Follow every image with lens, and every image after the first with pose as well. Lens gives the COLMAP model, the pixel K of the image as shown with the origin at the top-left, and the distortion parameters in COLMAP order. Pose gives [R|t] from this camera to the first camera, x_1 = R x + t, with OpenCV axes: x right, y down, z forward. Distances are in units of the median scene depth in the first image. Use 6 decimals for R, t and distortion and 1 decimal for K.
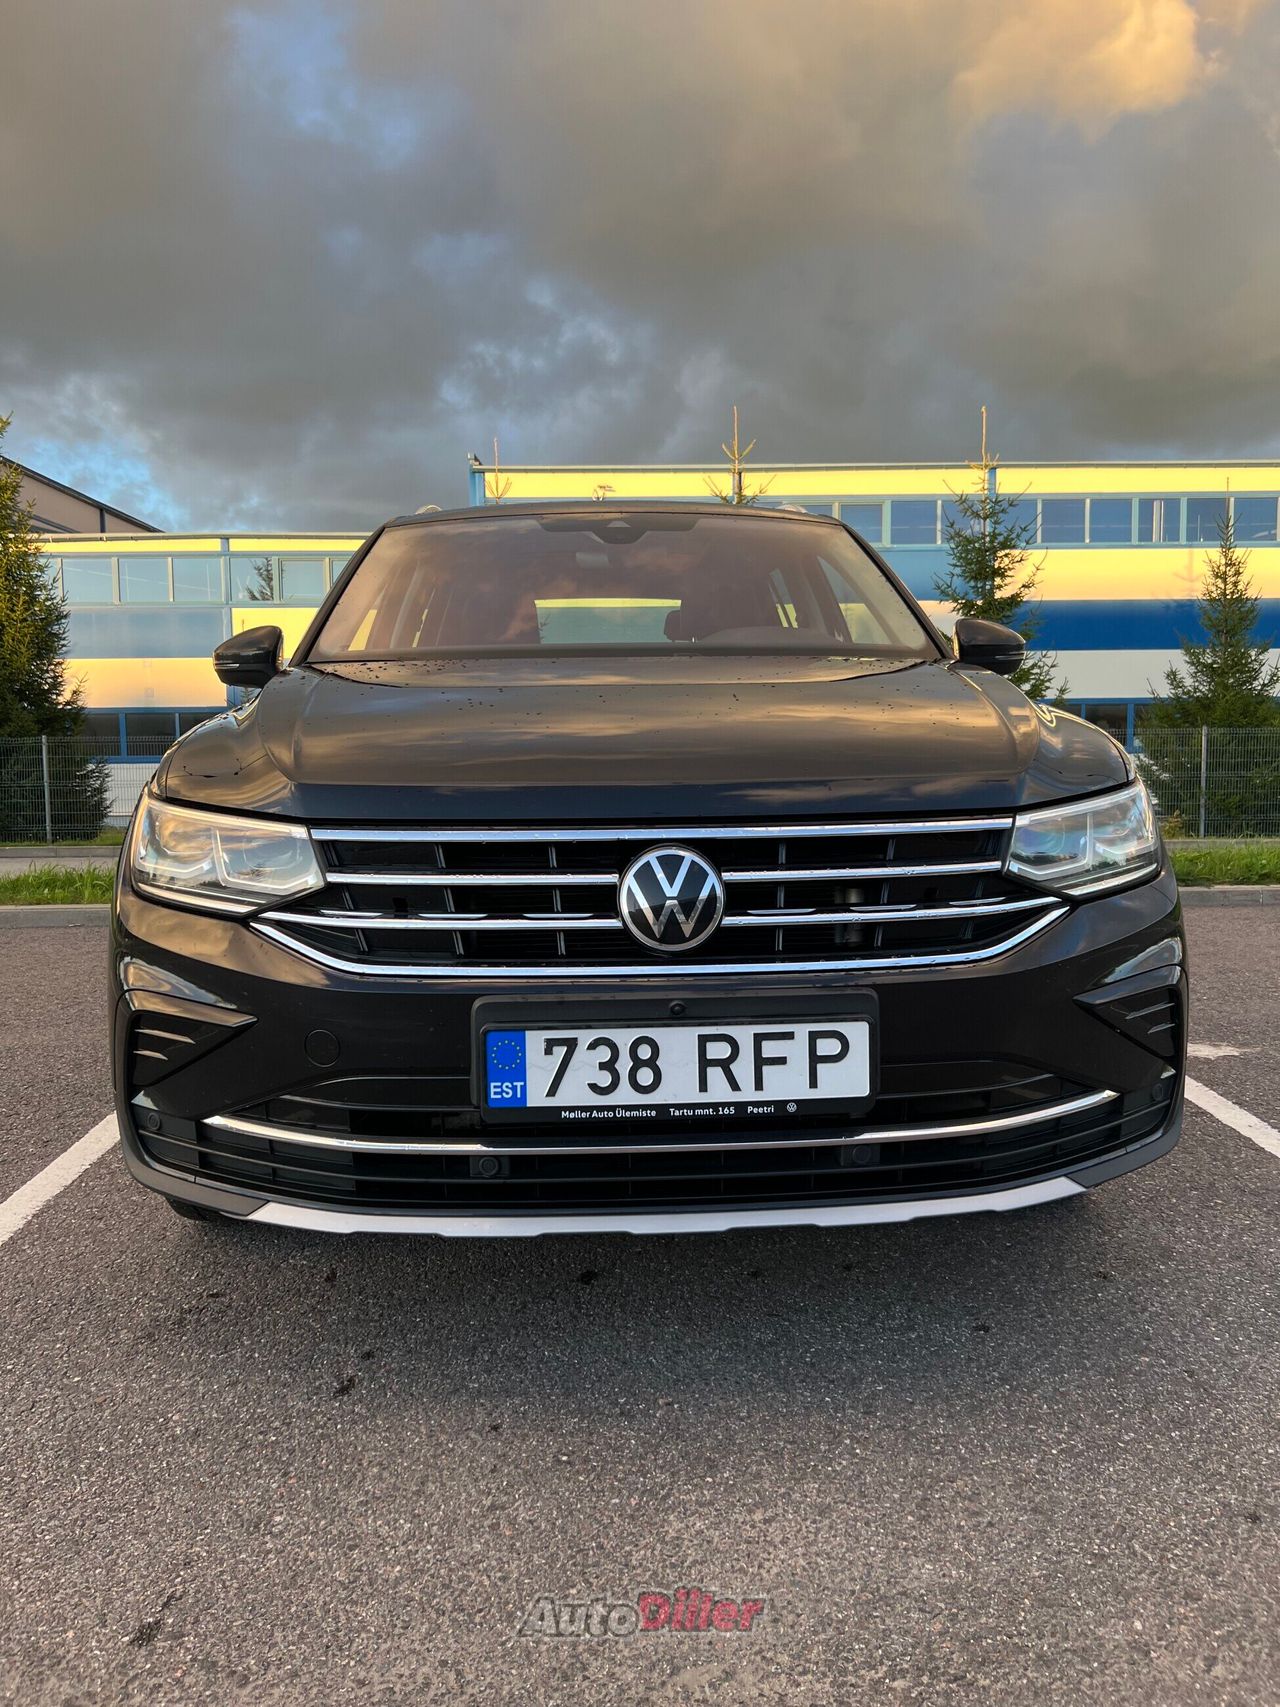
lens RADIAL K [[1292.0, 0, 589.8], [0, 1292.0, 830.2], [0, 0, 1]] dist [0.028646, -0.011162]
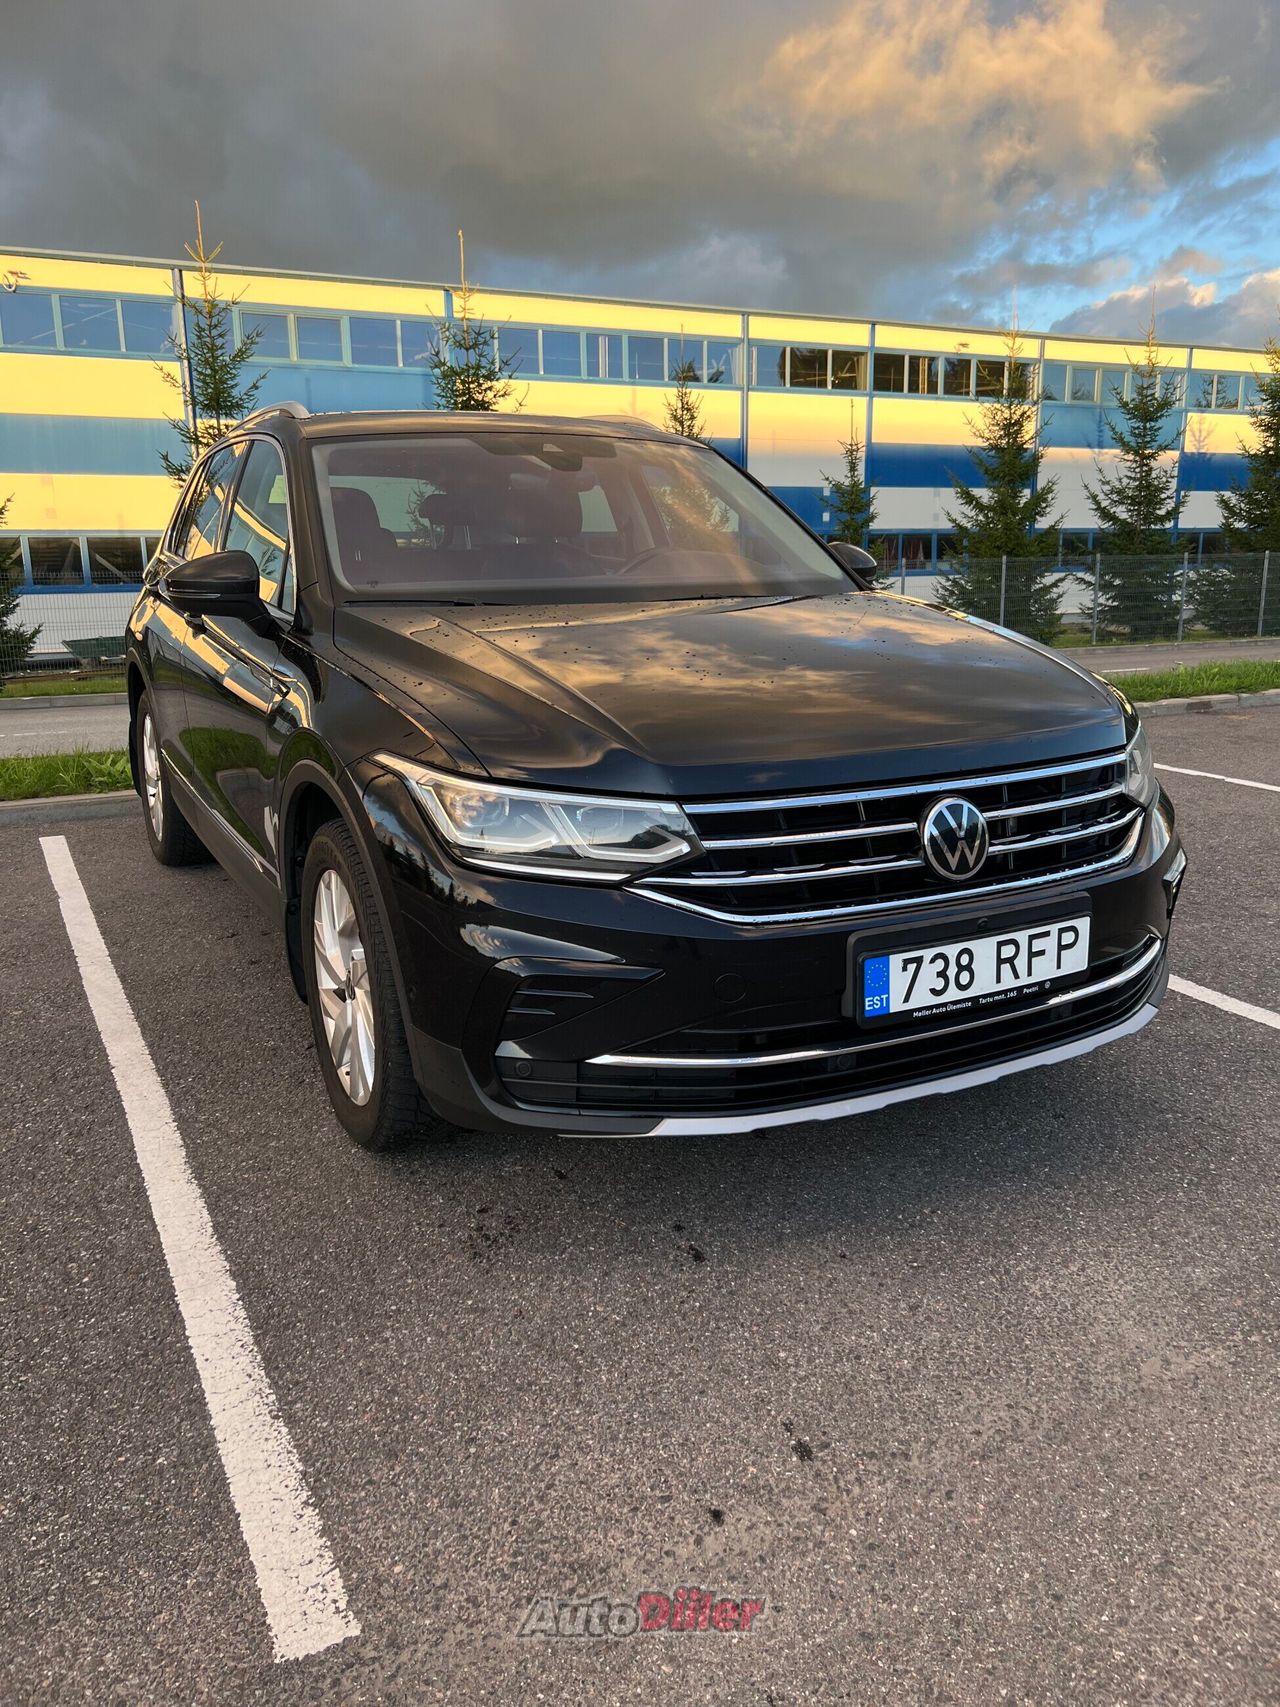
lens RADIAL K [[1292.0, 0, 634.1], [0, 1292.0, 847.9], [0, 0, 1]] dist [0.028646, -0.011162]
pose [[0.908074, -0.093915, 0.408145, -0.777639], [0.035431, 0.988267, 0.148572, -0.144828], [-0.417309, -0.120454, 0.900746, -0.025193]]
